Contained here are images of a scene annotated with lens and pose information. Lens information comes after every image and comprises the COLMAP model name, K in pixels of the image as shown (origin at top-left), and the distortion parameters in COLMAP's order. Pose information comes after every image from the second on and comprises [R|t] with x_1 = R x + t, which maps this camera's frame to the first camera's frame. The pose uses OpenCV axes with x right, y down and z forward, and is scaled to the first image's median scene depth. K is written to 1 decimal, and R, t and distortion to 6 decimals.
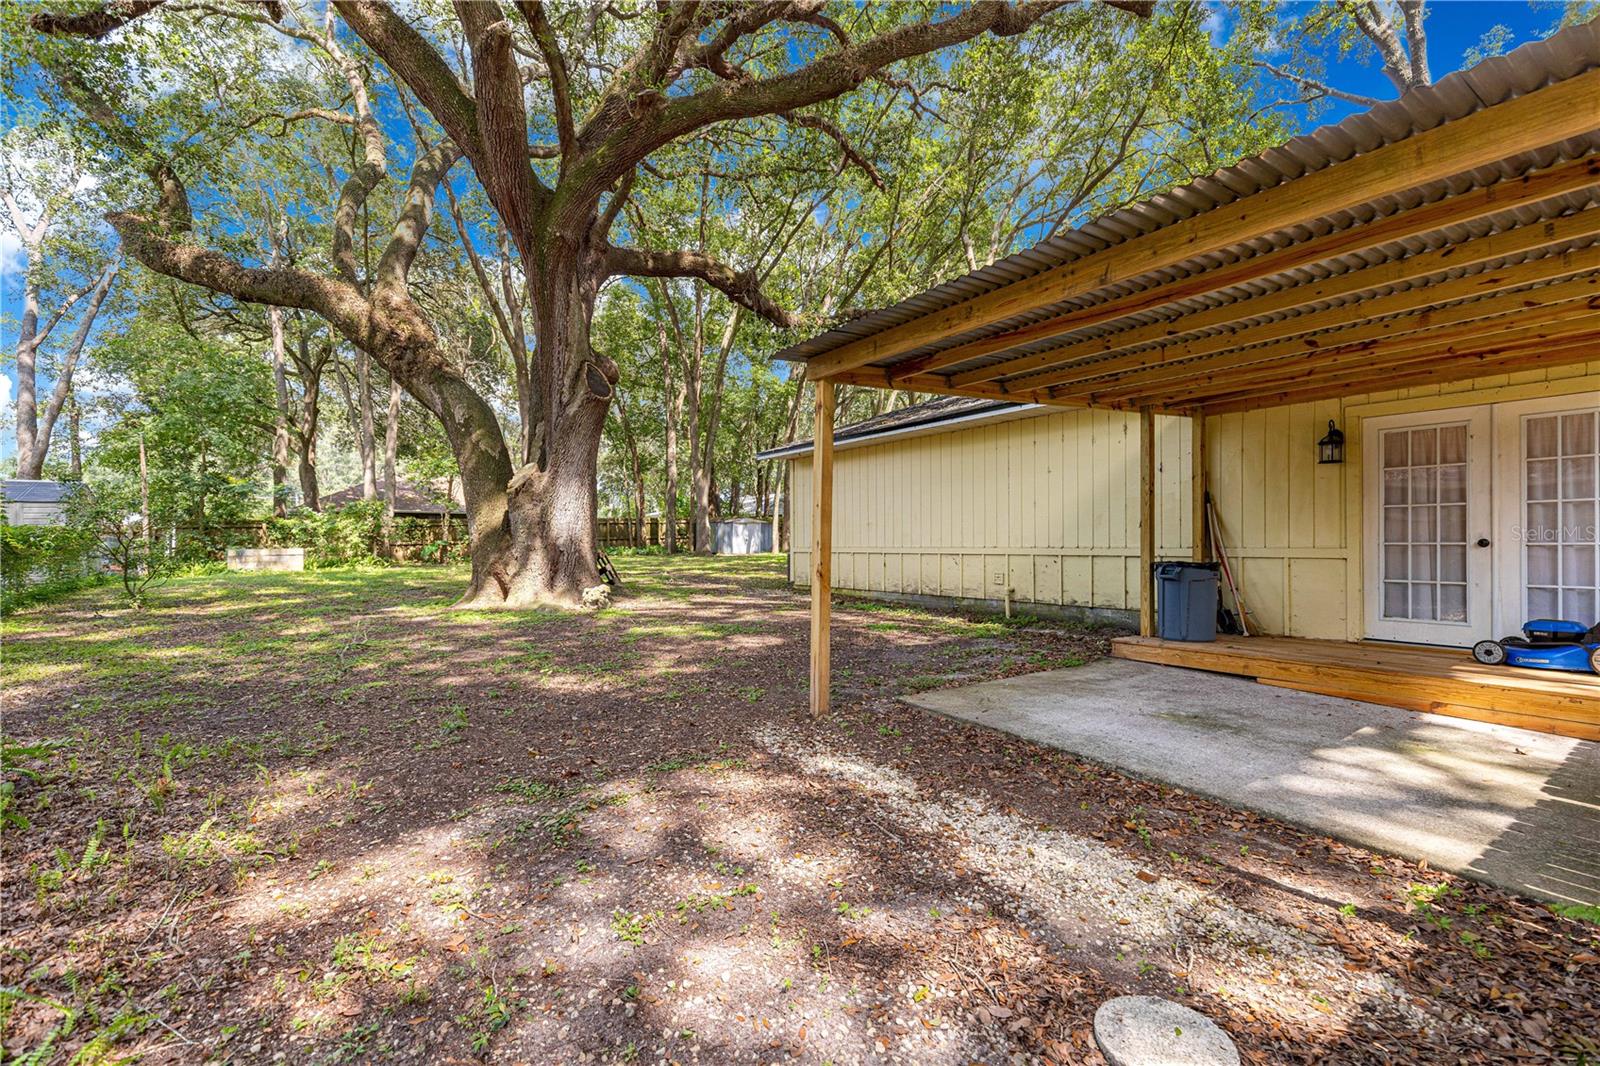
lens RADIAL K [[745.2, 0, 804.9], [0, 745.2, 515.2], [0, 0, 1]] dist [0.004172, -0.000176]
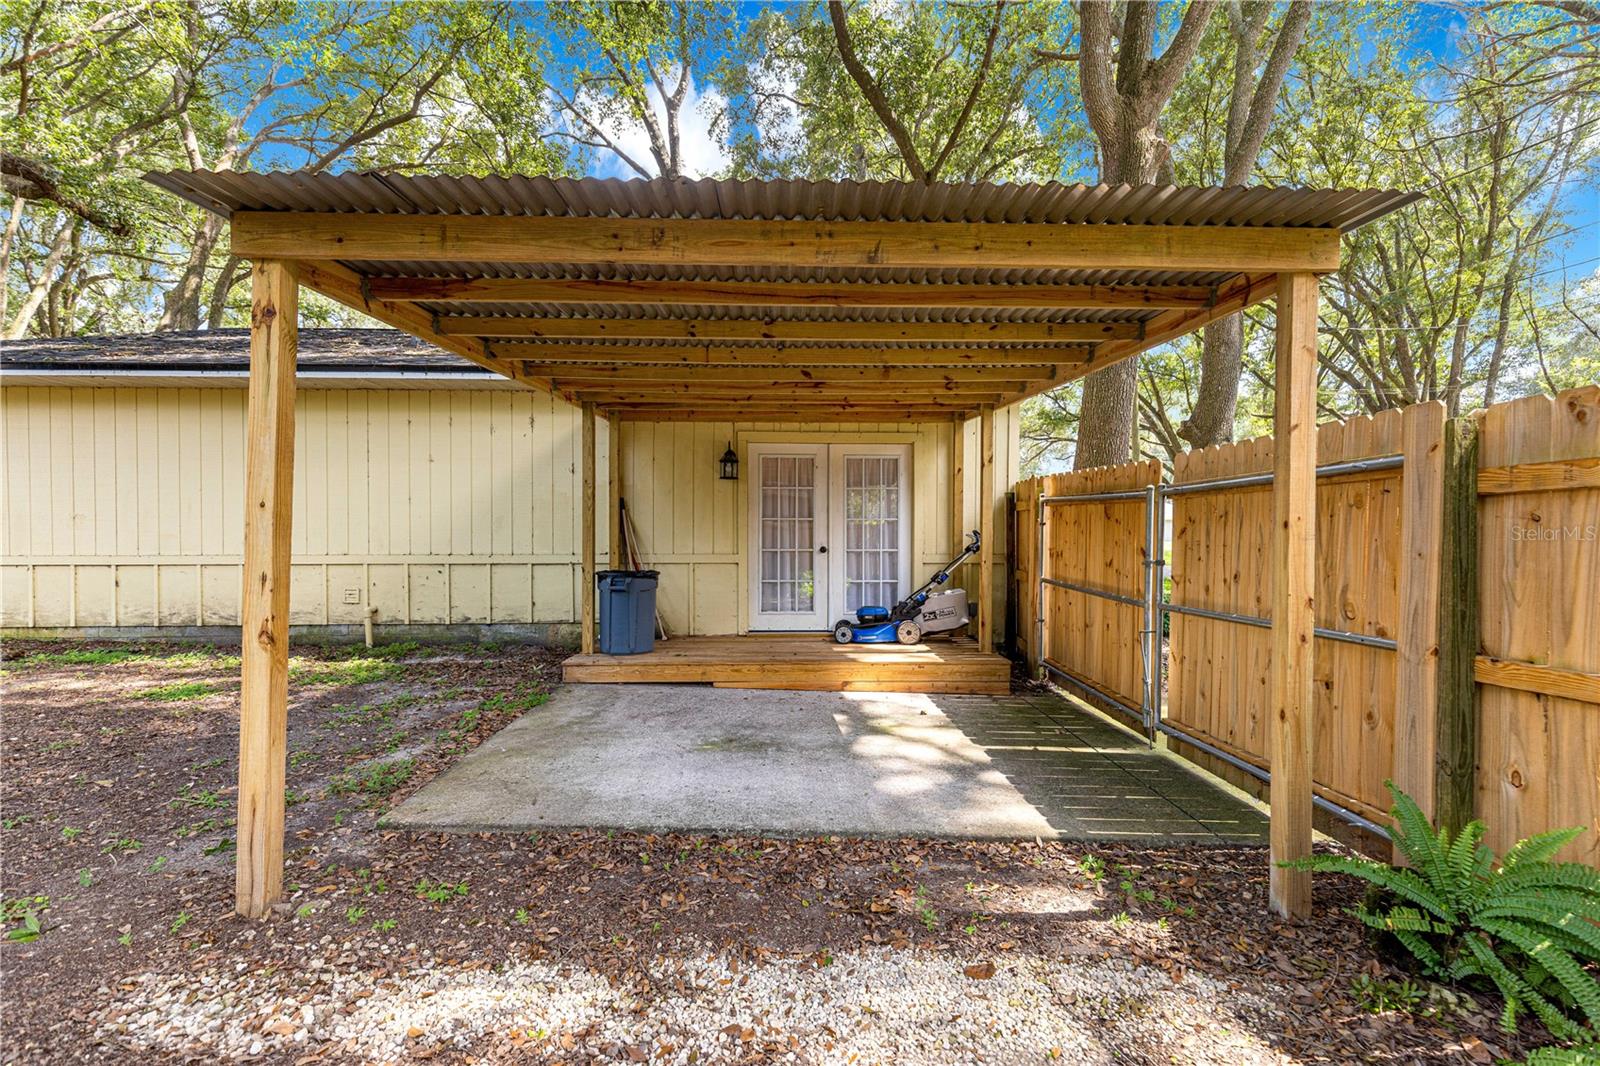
lens RADIAL K [[720.5, 0, 817.8], [0, 720.5, 529.6], [0, 0, 1]] dist [0.007199, -0.000400]
pose [[0.538394, 0.009377, 0.842641, -0.214841], [-0.037007, 0.999236, 0.012526, -0.018242], [-0.841881, -0.037928, 0.538330, 0.443872]]
